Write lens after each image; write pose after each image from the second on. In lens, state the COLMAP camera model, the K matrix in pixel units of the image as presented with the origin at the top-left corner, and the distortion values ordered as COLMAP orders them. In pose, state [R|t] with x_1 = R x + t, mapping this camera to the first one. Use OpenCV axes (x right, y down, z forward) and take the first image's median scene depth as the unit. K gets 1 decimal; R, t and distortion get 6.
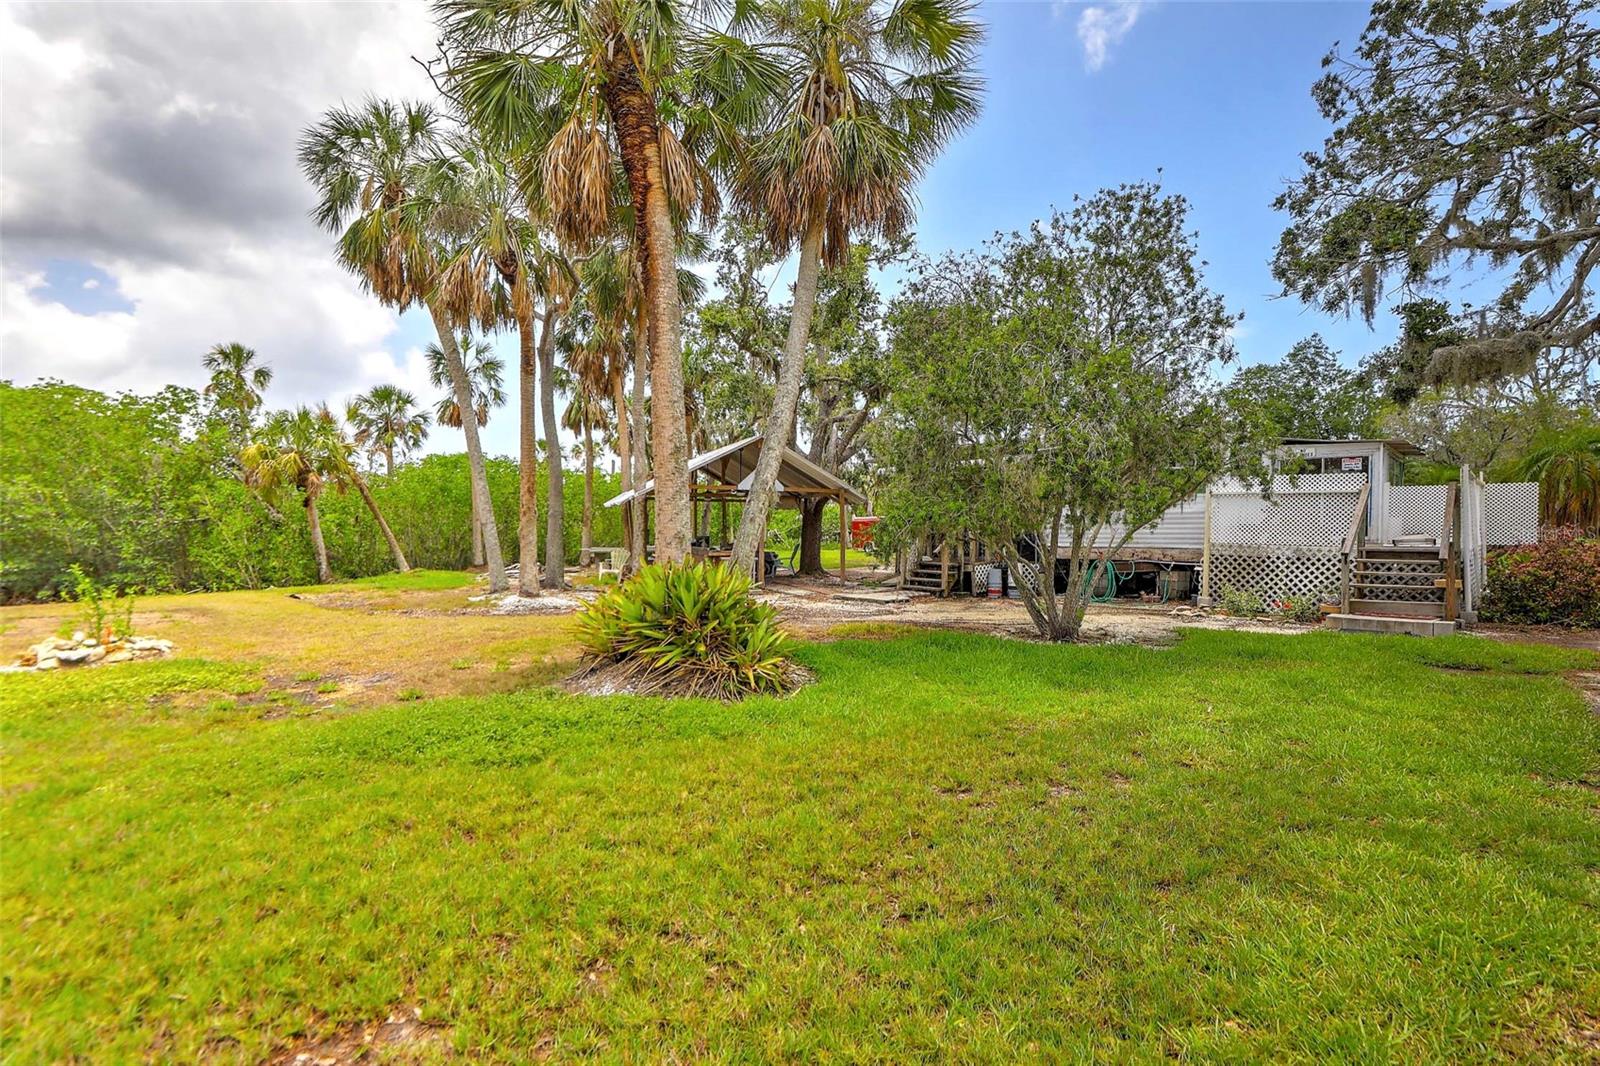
lens RADIAL K [[741.2, 0, 799.3], [0, 741.2, 541.9], [0, 0, 1]] dist [-0.042332, 0.014474]
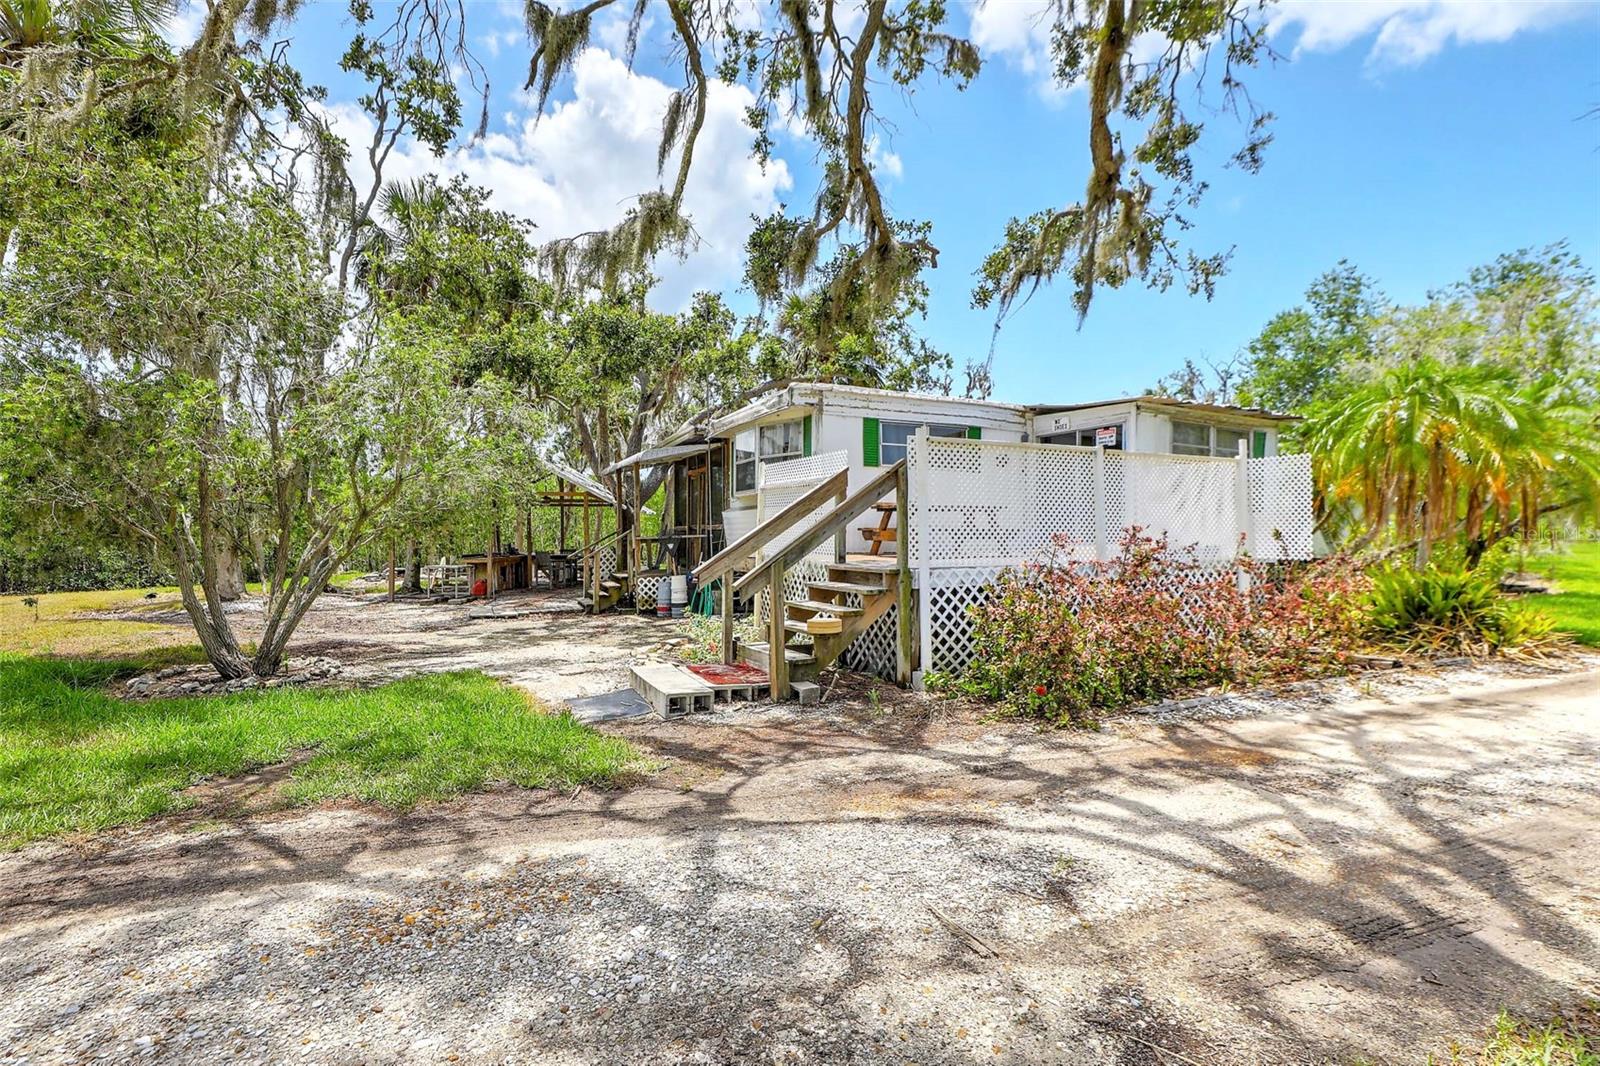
lens RADIAL K [[734.8, 0, 800.1], [0, 734.8, 541.3], [0, 0, 1]] dist [-0.044196, 0.015094]
pose [[0.951044, -0.000140, -0.309055, 0.587541], [-0.001161, 0.999991, -0.004025, -0.005991], [0.309053, 0.004187, 0.951036, 0.217371]]
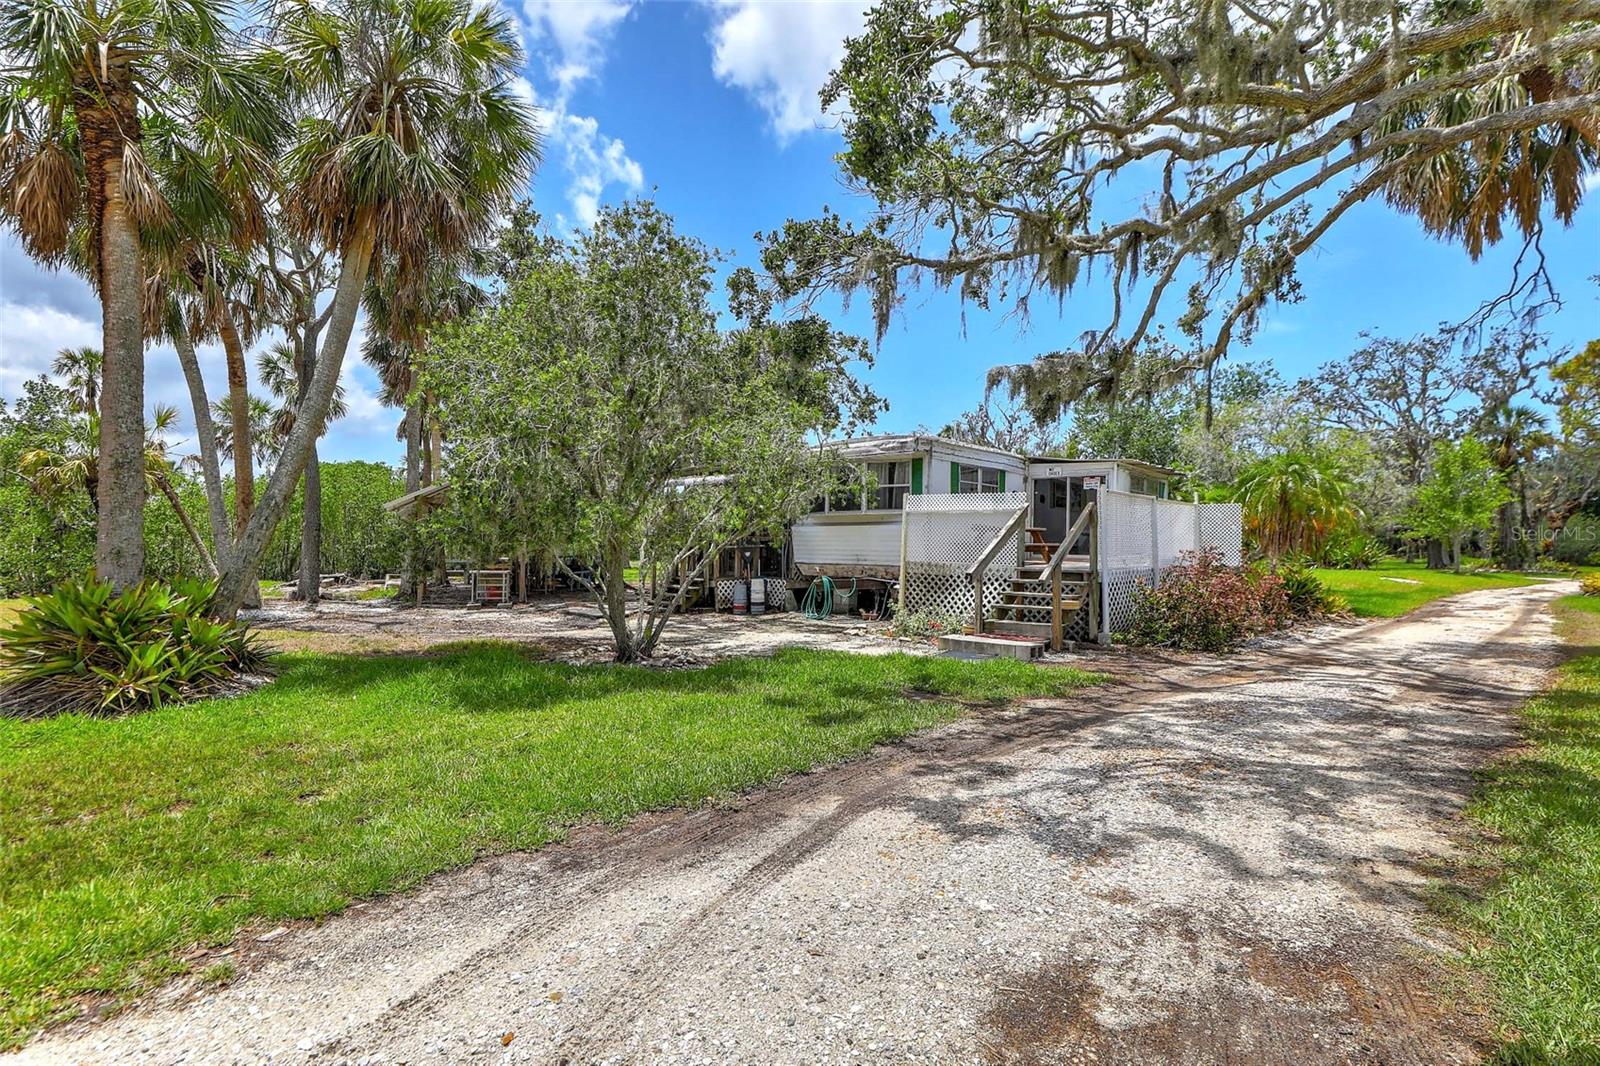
lens RADIAL K [[734.8, 0, 800.1], [0, 734.8, 541.3], [0, 0, 1]] dist [-0.044196, 0.015094]
pose [[0.999403, 0.010655, 0.032860, 0.274076], [-0.010099, 0.999804, -0.017043, -0.005130], [-0.033036, 0.016701, 0.999315, 0.001841]]
